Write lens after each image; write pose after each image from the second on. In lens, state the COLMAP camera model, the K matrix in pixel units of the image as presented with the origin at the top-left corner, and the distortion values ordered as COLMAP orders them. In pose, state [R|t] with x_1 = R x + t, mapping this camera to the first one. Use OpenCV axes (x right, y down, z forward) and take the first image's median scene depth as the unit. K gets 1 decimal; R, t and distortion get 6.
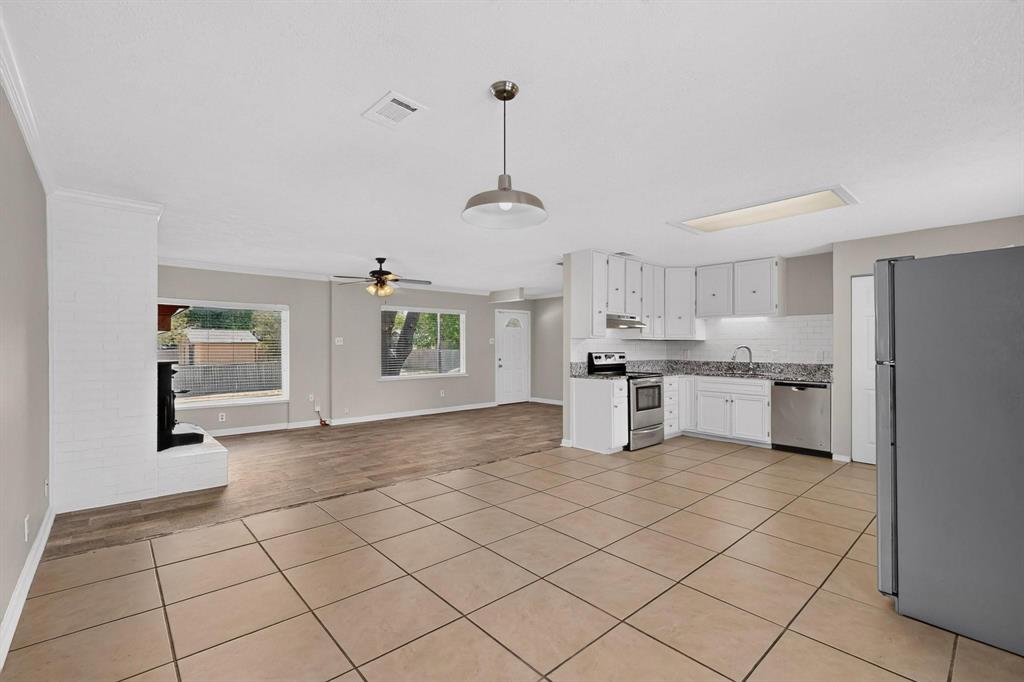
lens RADIAL K [[451.1, 0, 511.9], [0, 451.1, 339.8], [0, 0, 1]] dist [0.002441, 0.000070]
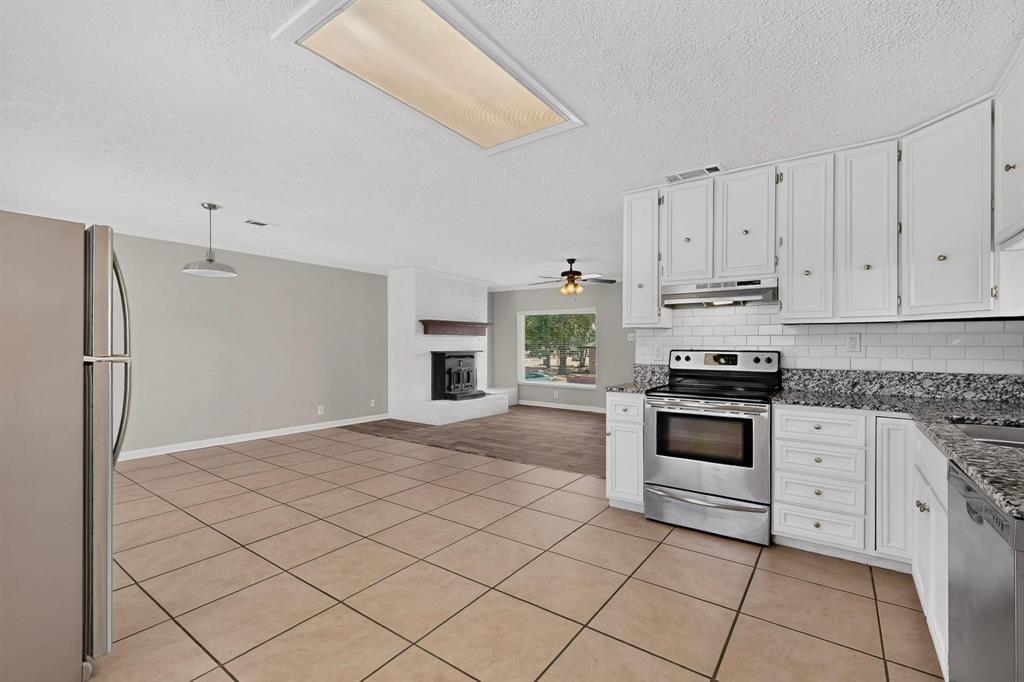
lens RADIAL K [[451.1, 0, 512.3], [0, 451.1, 347.4], [0, 0, 1]] dist [0.002441, 0.000070]
pose [[0.196033, 0.005808, -0.980580, 0.746968], [0.018982, 0.999773, 0.009716, 0.014559], [0.980414, -0.020518, 0.195878, 0.669014]]
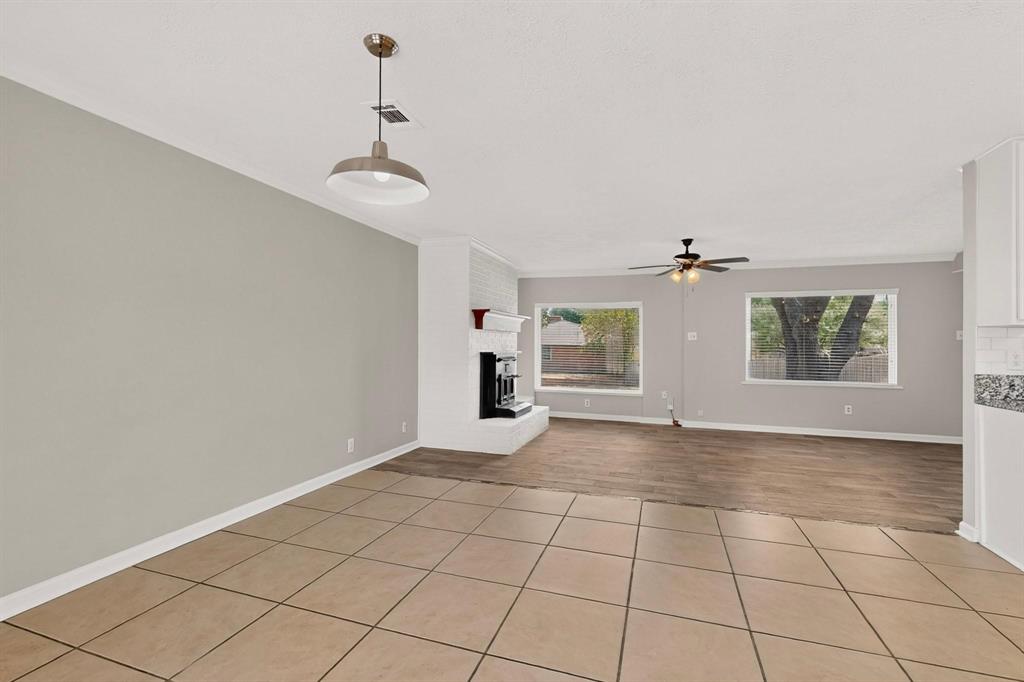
lens RADIAL K [[451.1, 0, 489.1], [0, 451.1, 334.7], [0, 0, 1]] dist [0.002441, 0.000070]
pose [[0.492625, -0.009738, -0.870187, 0.277553], [0.006586, 0.999950, -0.007462, 0.005033], [0.870217, -0.002056, 0.492665, 0.250112]]
